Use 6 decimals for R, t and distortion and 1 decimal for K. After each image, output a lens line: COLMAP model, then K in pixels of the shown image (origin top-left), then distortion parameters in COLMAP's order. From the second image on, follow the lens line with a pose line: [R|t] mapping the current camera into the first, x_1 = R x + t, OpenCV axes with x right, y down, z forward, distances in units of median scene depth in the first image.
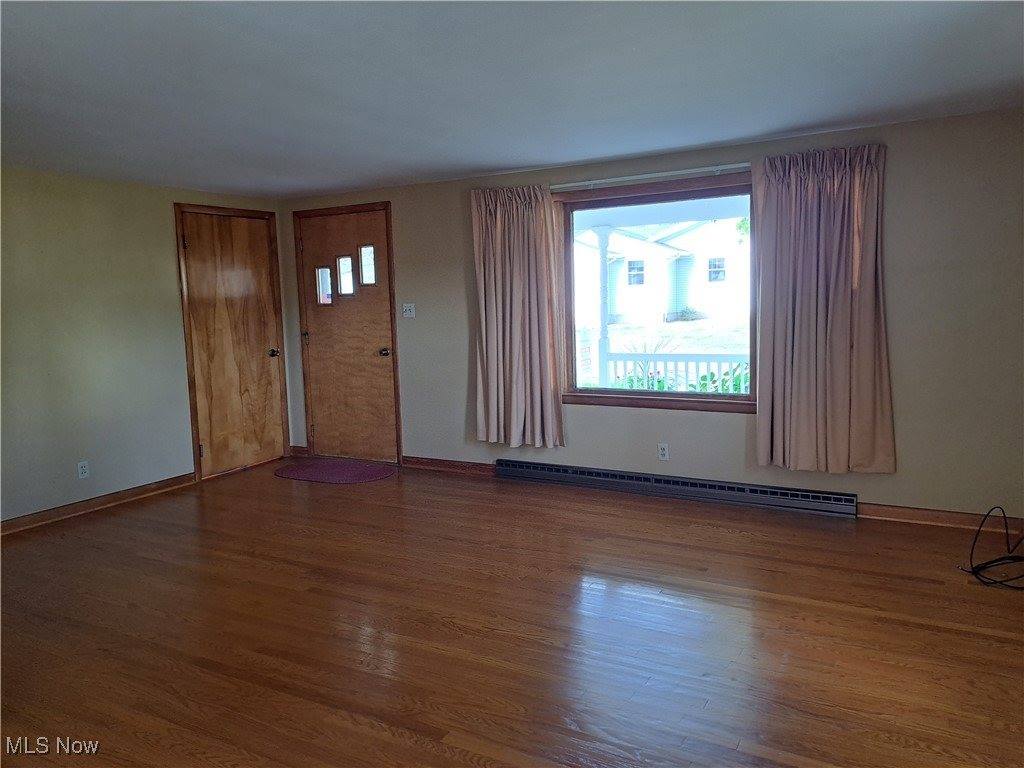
lens RADIAL K [[744.0, 0, 524.0], [0, 744.0, 372.6], [0, 0, 1]] dist [0.133966, -0.147593]
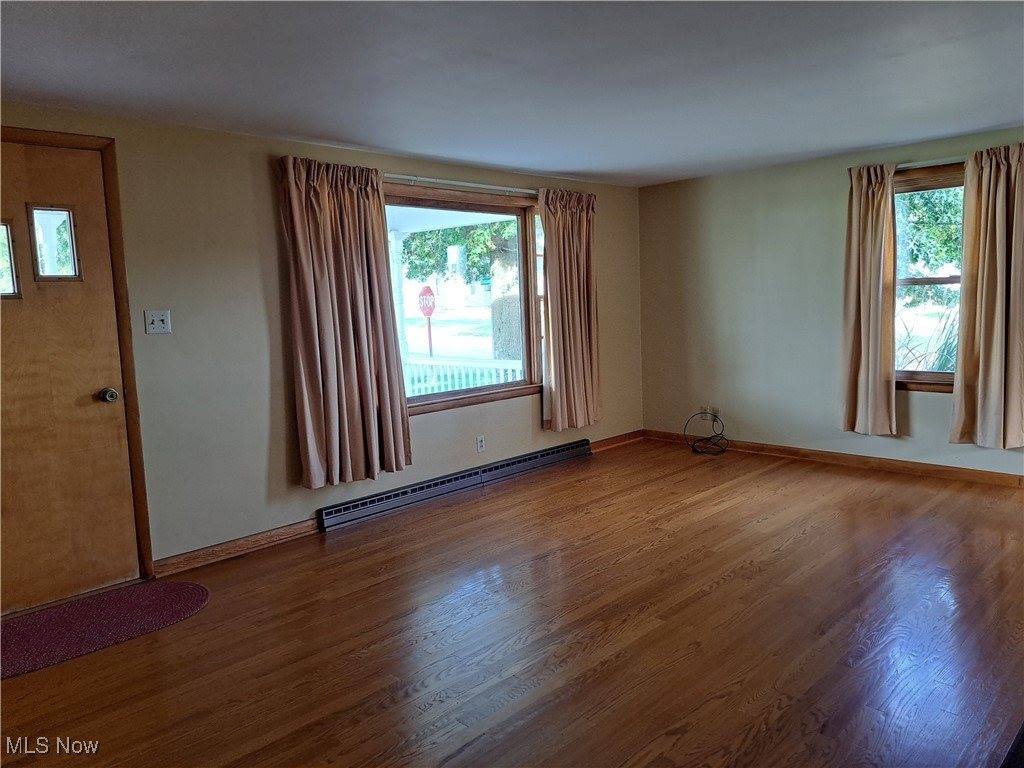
lens RADIAL K [[744.0, 0, 524.0], [0, 744.0, 372.6], [0, 0, 1]] dist [0.133966, -0.147593]
pose [[0.259492, -0.076558, 0.962706, -0.682675], [0.133043, 0.990182, 0.042882, -0.027531], [-0.956537, 0.116954, 0.267130, 0.540298]]
